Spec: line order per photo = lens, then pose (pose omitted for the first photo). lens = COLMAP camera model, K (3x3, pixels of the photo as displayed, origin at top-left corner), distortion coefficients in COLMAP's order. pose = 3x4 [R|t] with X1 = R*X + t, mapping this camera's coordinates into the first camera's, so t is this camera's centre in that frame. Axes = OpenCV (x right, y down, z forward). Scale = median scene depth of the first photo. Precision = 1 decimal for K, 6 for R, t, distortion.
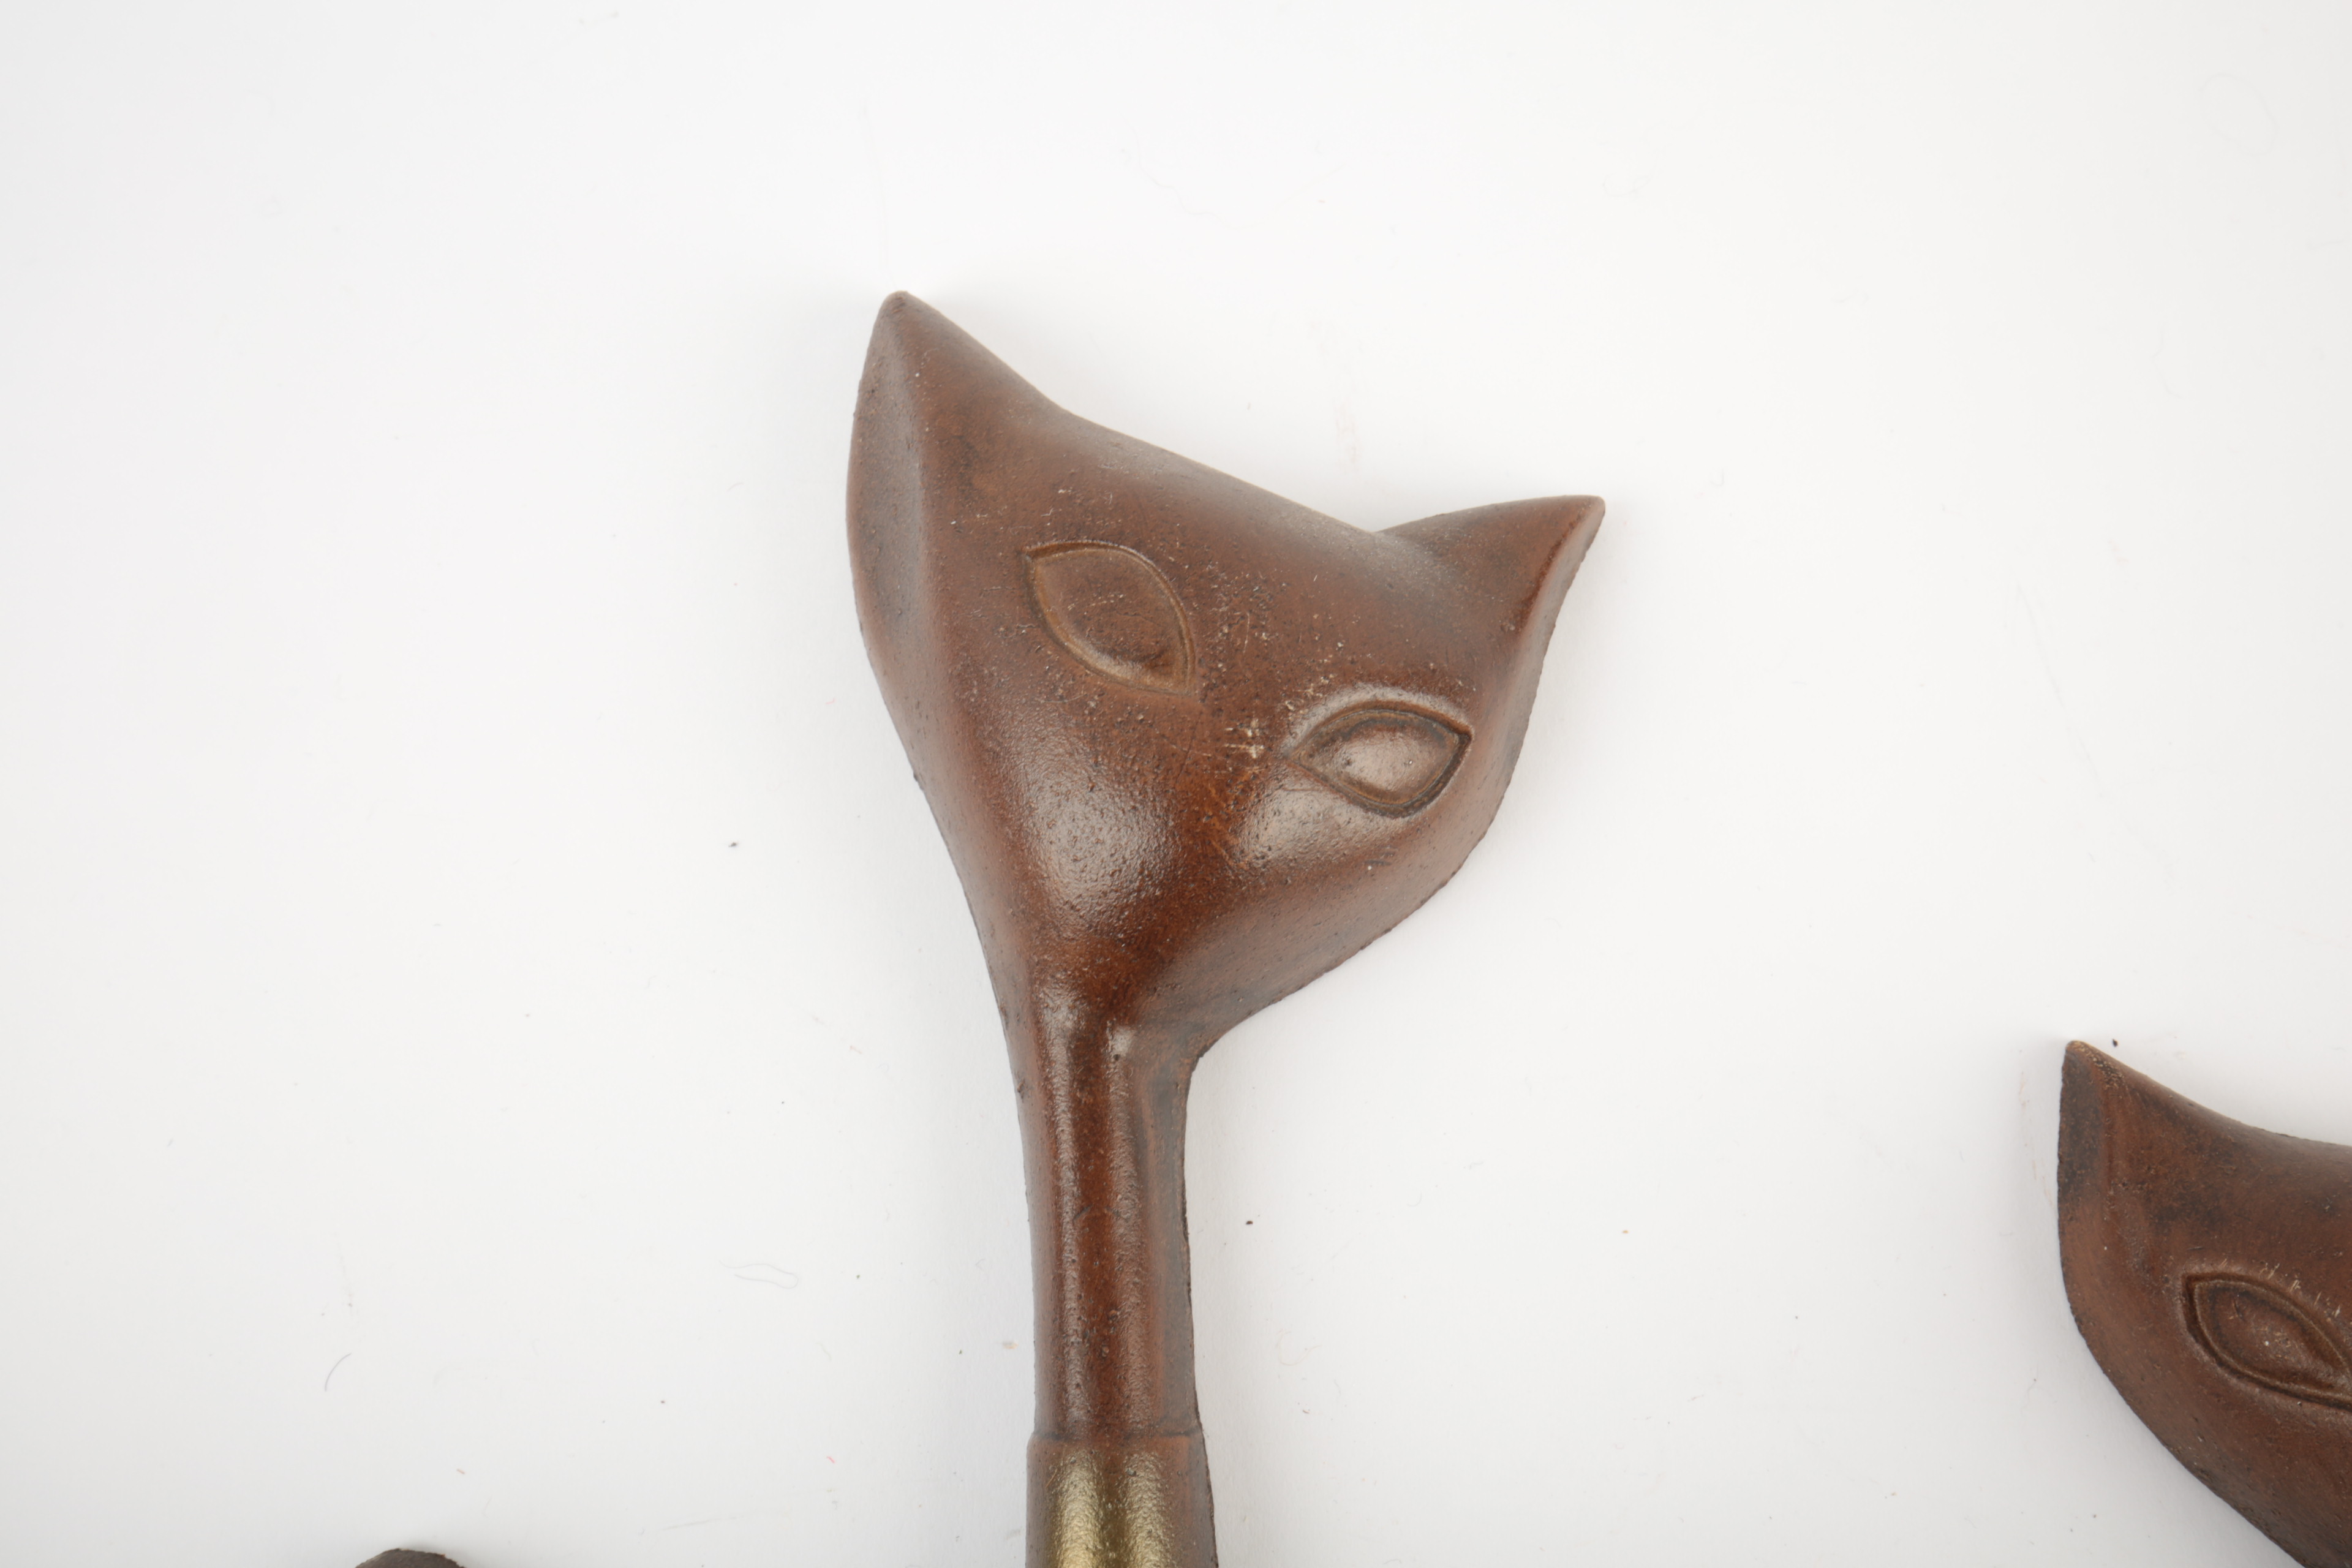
lens RADIAL K [[2210.7, 0, 1176.0], [0, 2210.7, 784.0], [0, 0, 1]] dist [0.010763, 0.005004]
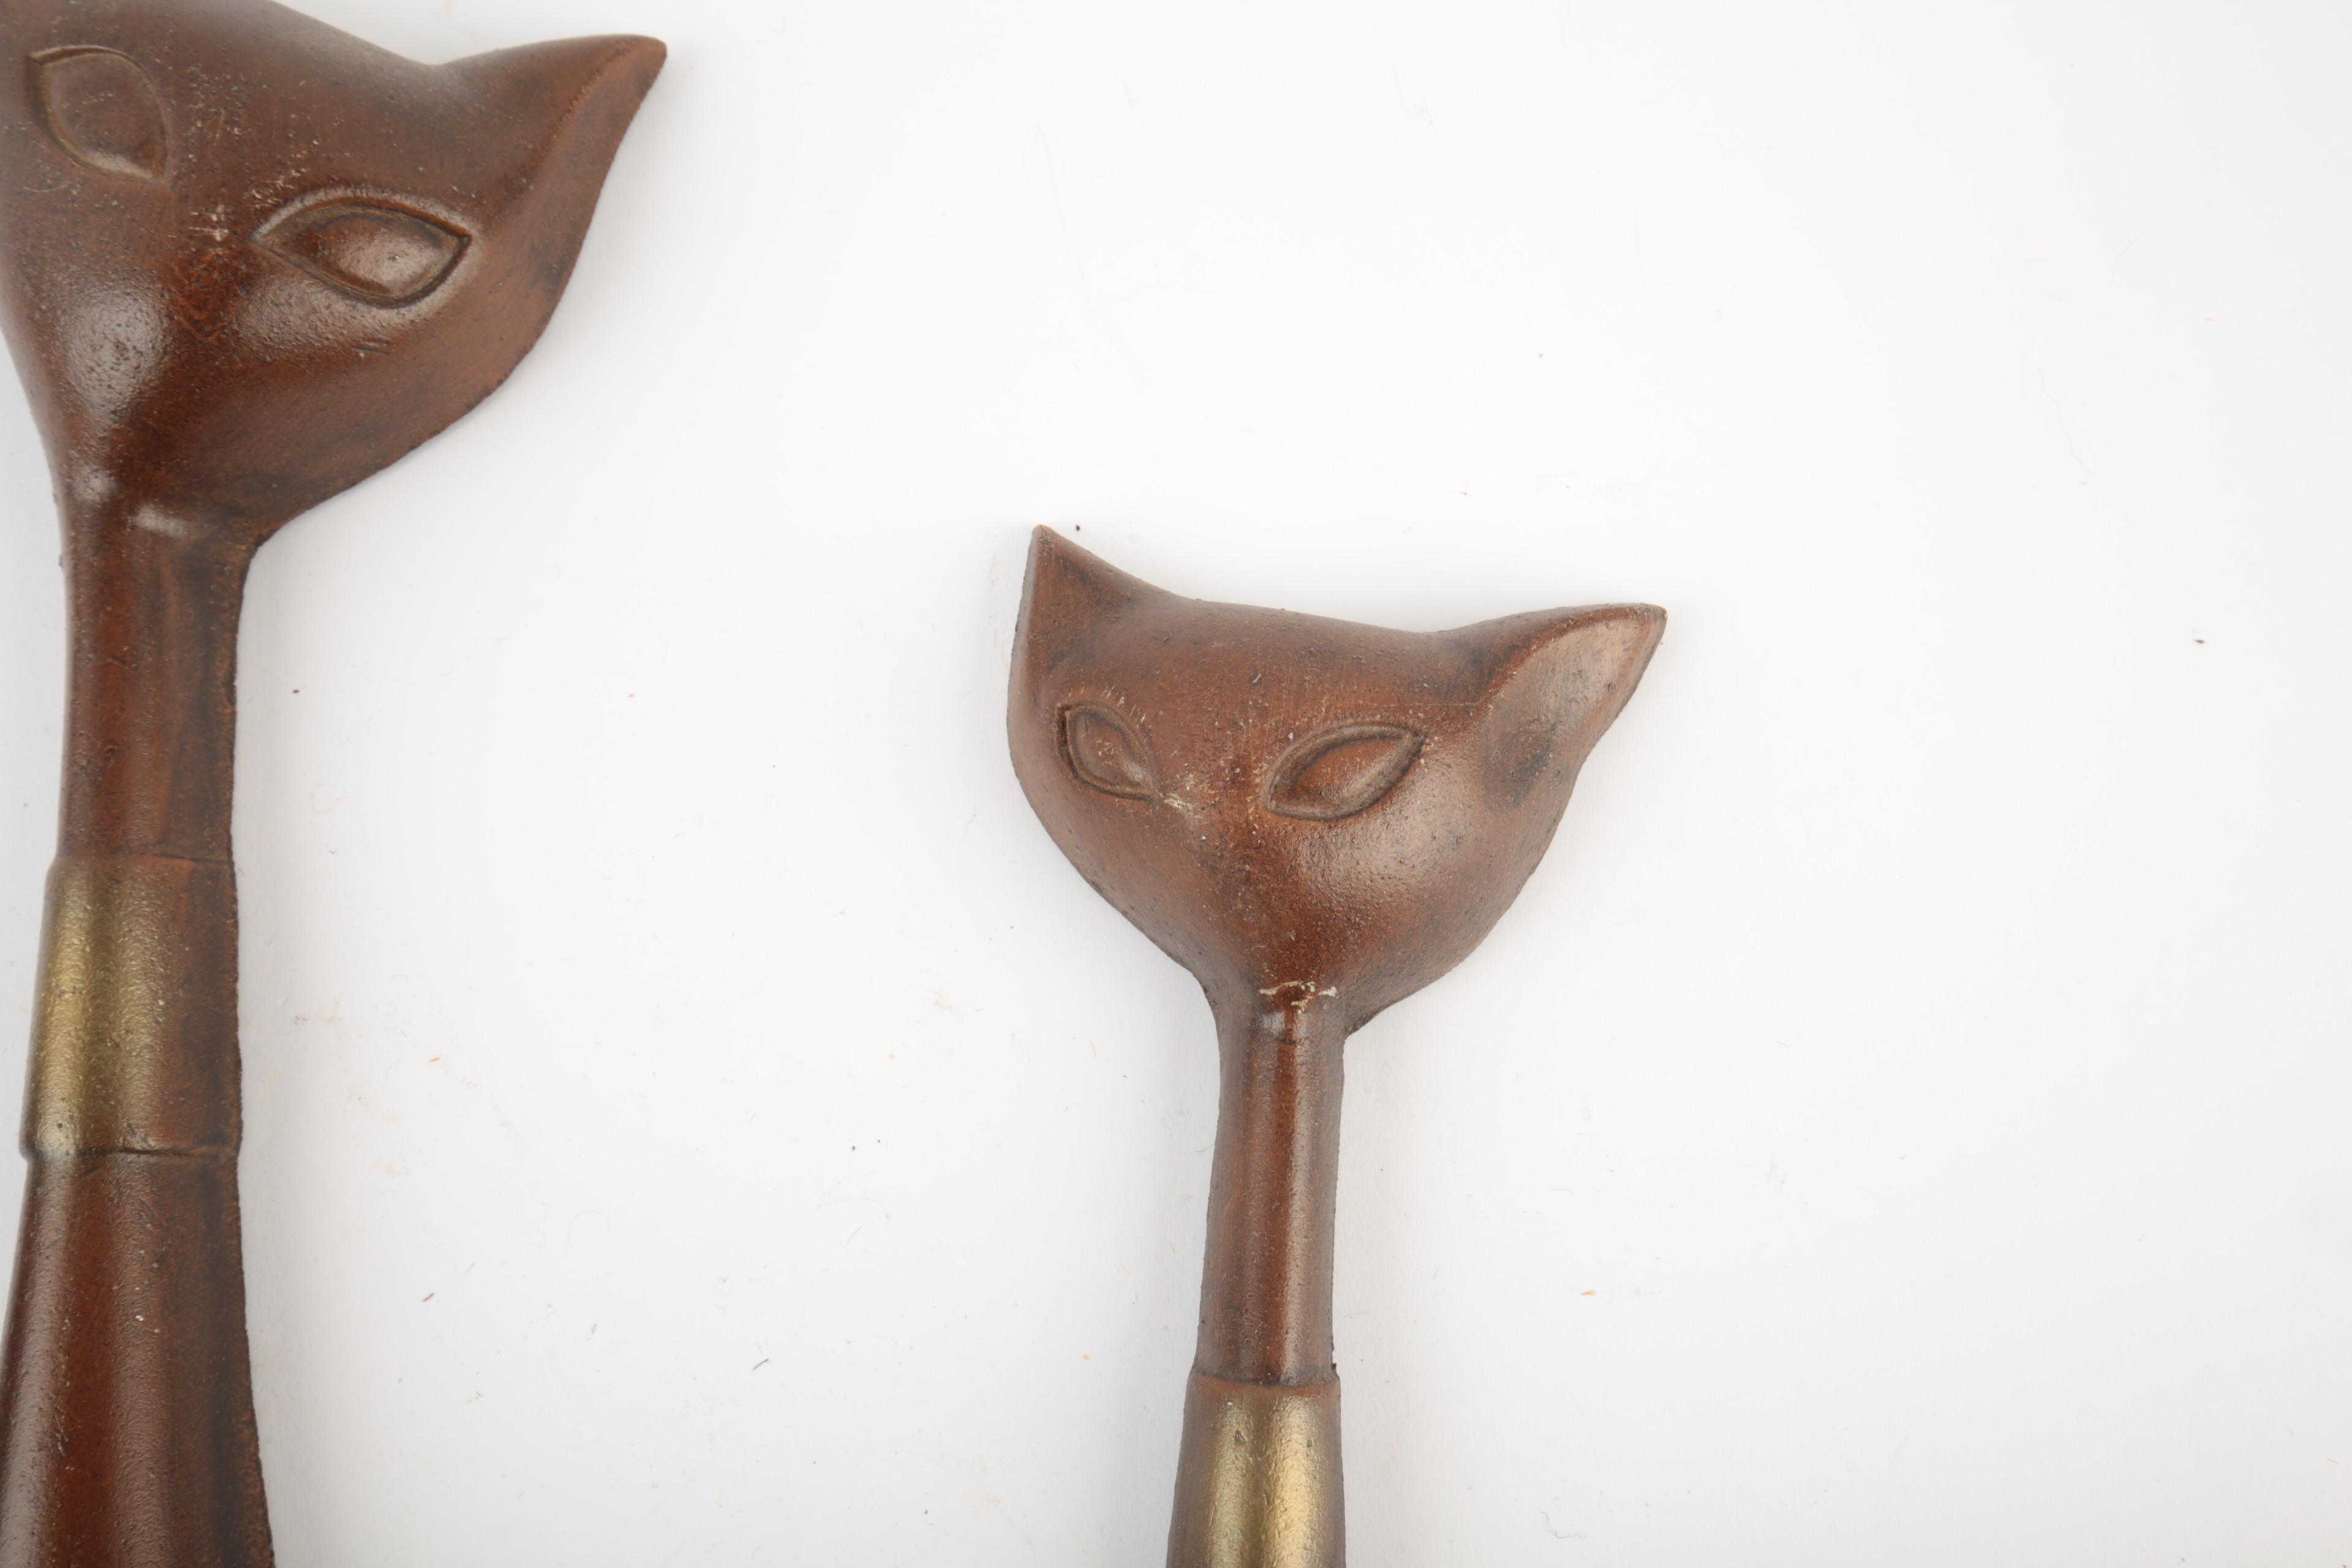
lens RADIAL K [[2210.7, 0, 1176.0], [0, 2210.7, 784.0], [0, 0, 1]] dist [0.010763, 0.005004]
pose [[0.999129, -0.004789, 0.041449, 0.449002], [0.001237, 0.996355, 0.085295, 0.158529], [-0.041706, -0.085169, 0.995493, -0.129747]]
